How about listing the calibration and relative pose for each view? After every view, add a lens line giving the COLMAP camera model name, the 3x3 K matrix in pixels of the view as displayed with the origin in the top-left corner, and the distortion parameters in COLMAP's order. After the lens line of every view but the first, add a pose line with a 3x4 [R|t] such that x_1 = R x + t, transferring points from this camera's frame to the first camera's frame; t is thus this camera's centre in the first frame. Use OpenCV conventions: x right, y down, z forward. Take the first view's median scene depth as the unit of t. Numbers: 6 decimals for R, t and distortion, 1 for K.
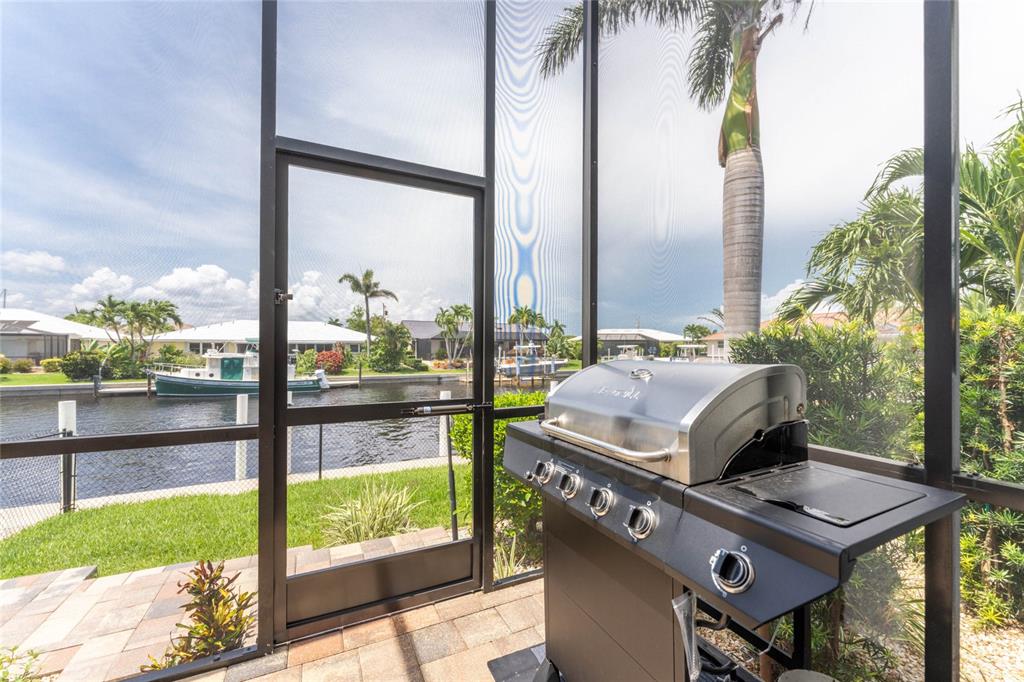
lens RADIAL K [[410.6, 0, 510.3], [0, 410.6, 345.0], [0, 0, 1]] dist [0.004160, -0.002901]
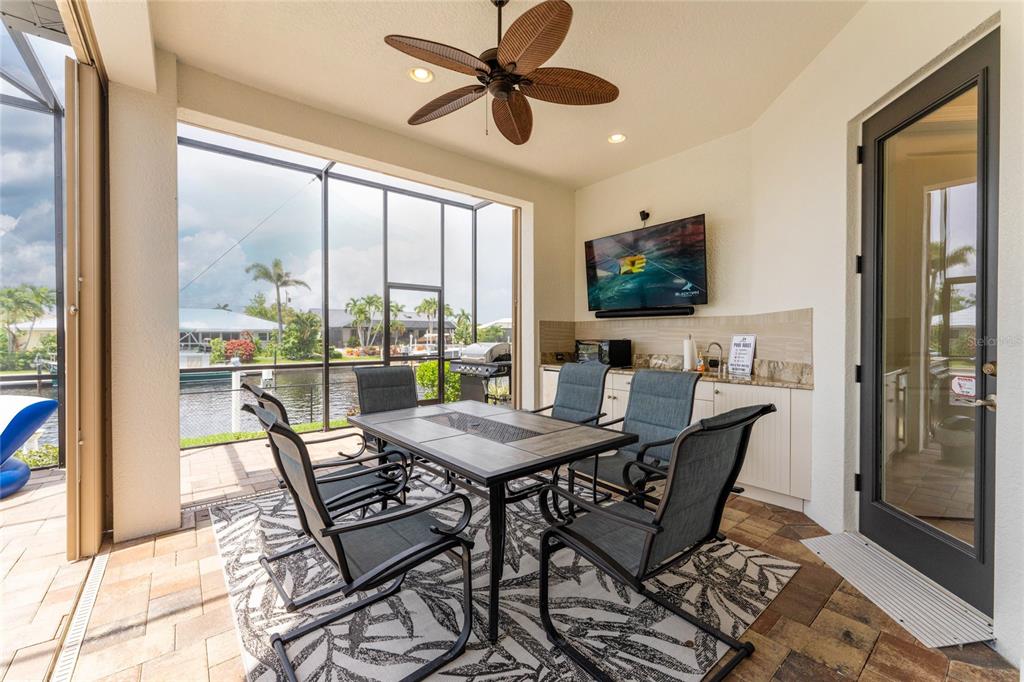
lens RADIAL K [[410.6, 0, 513.5], [0, 410.6, 340.6], [0, 0, 1]] dist [0.004160, -0.002901]
pose [[0.972896, -0.005065, 0.231186, -0.014352], [0.000471, 0.999801, 0.019923, -0.002301], [-0.231241, -0.019274, 0.972705, -0.127983]]
